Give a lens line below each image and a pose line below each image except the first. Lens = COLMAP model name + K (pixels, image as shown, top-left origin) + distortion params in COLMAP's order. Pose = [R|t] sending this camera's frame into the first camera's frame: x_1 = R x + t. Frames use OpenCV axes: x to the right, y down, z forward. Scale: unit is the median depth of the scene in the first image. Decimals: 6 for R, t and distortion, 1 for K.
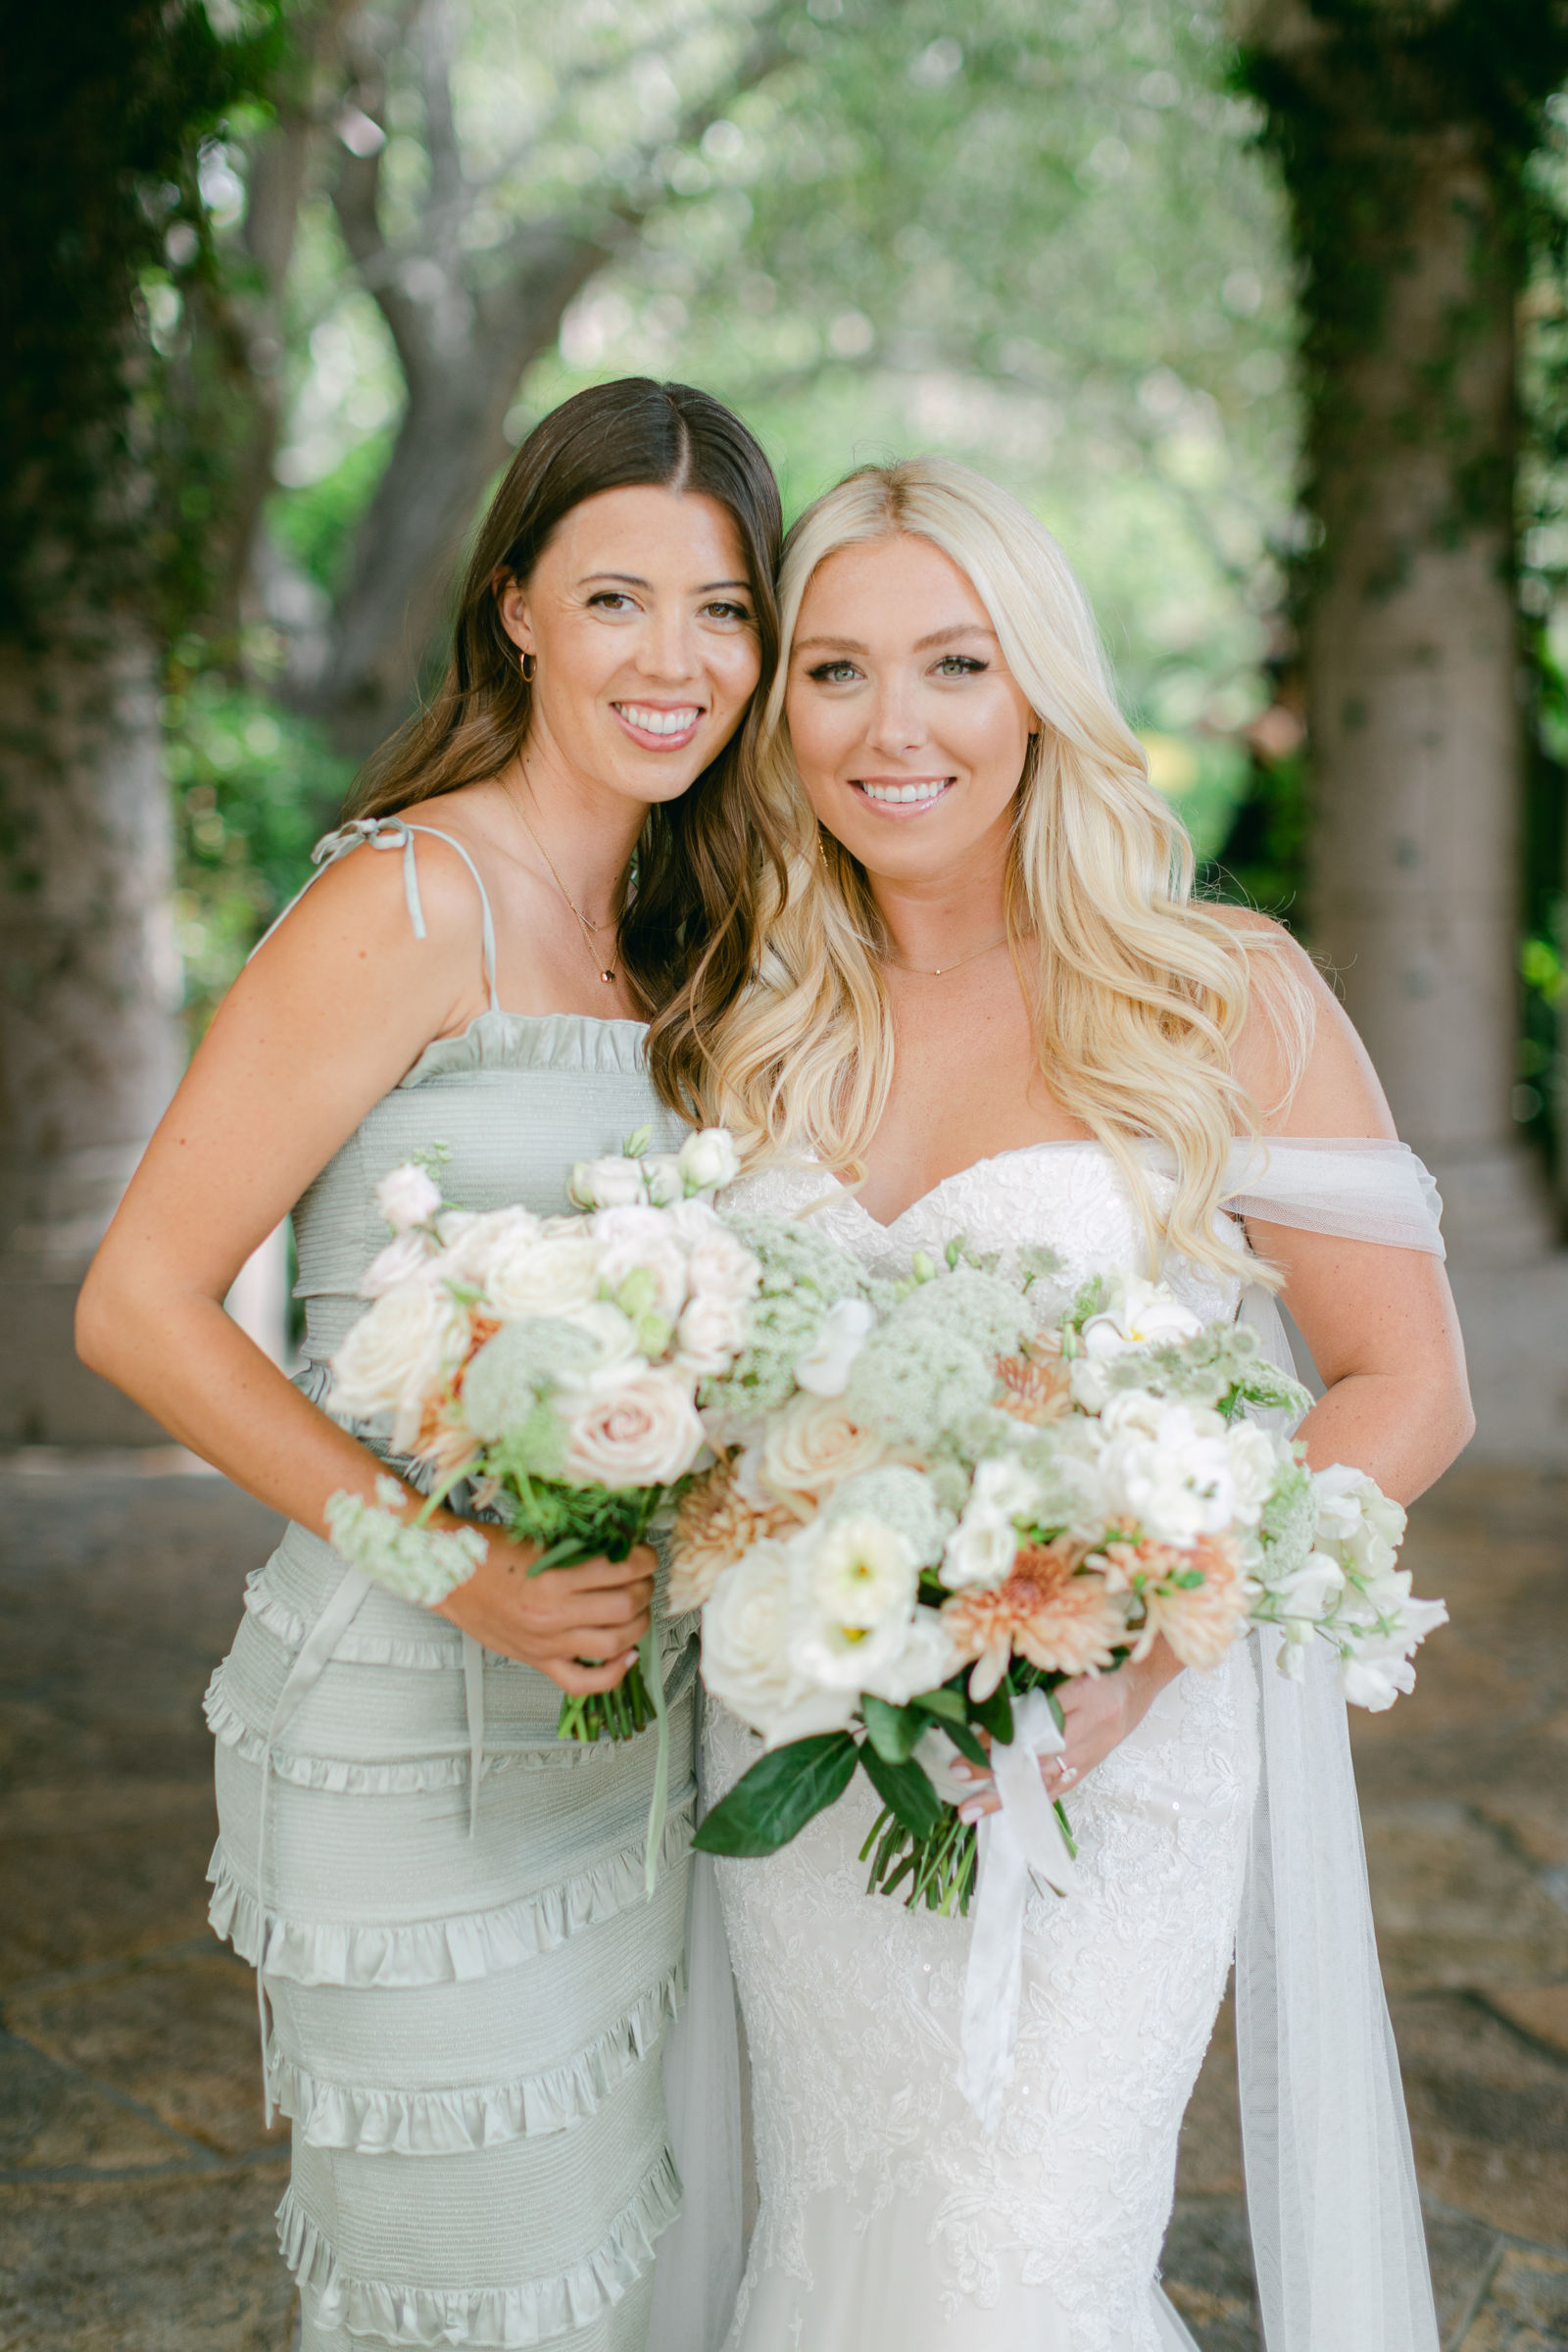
lens RADIAL K [[3379.9, 0, 784.0], [0, 3379.9, 1176.0], [0, 0, 1]] dist [-0.178009, 0.791992]
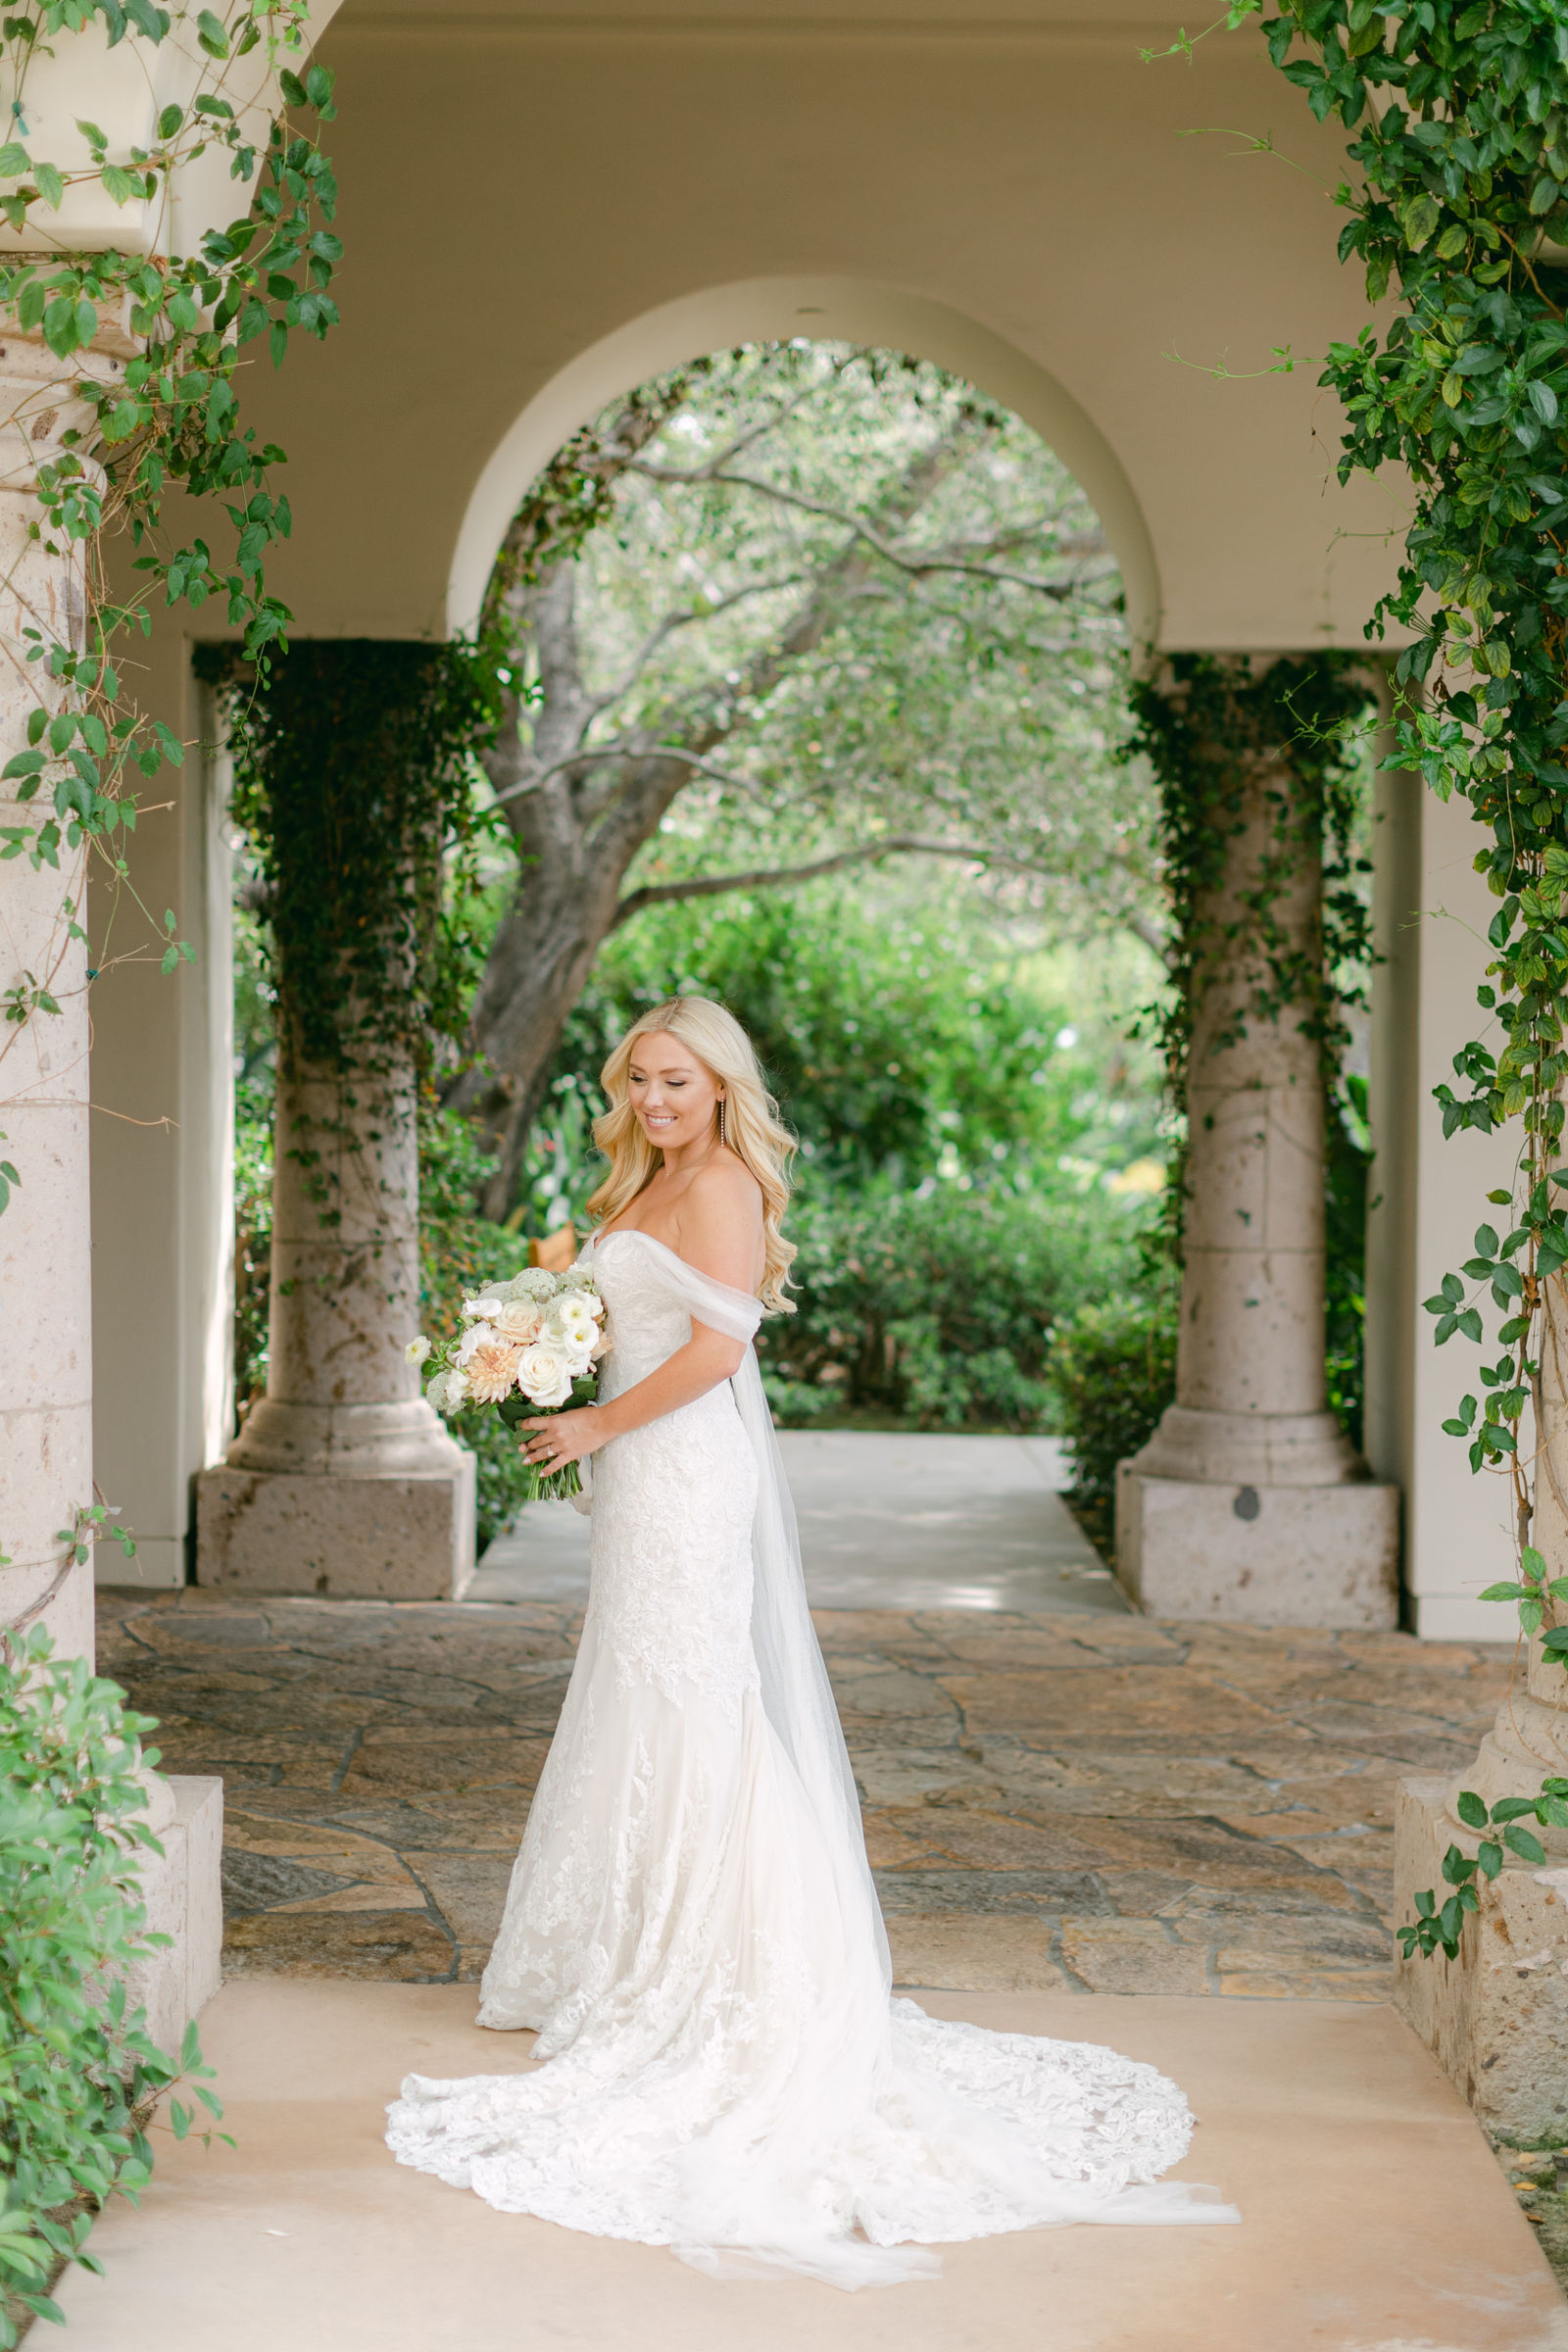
lens RADIAL K [[3355.8, 0, 786.1], [0, 3355.8, 1298.2], [0, 0, 1]] dist [-0.182664, 0.434562]
pose [[0.999875, 0.015538, -0.002897, -0.014964], [-0.015724, 0.996484, -0.082293, 0.069026], [0.001608, 0.082328, 0.996604, -0.502549]]
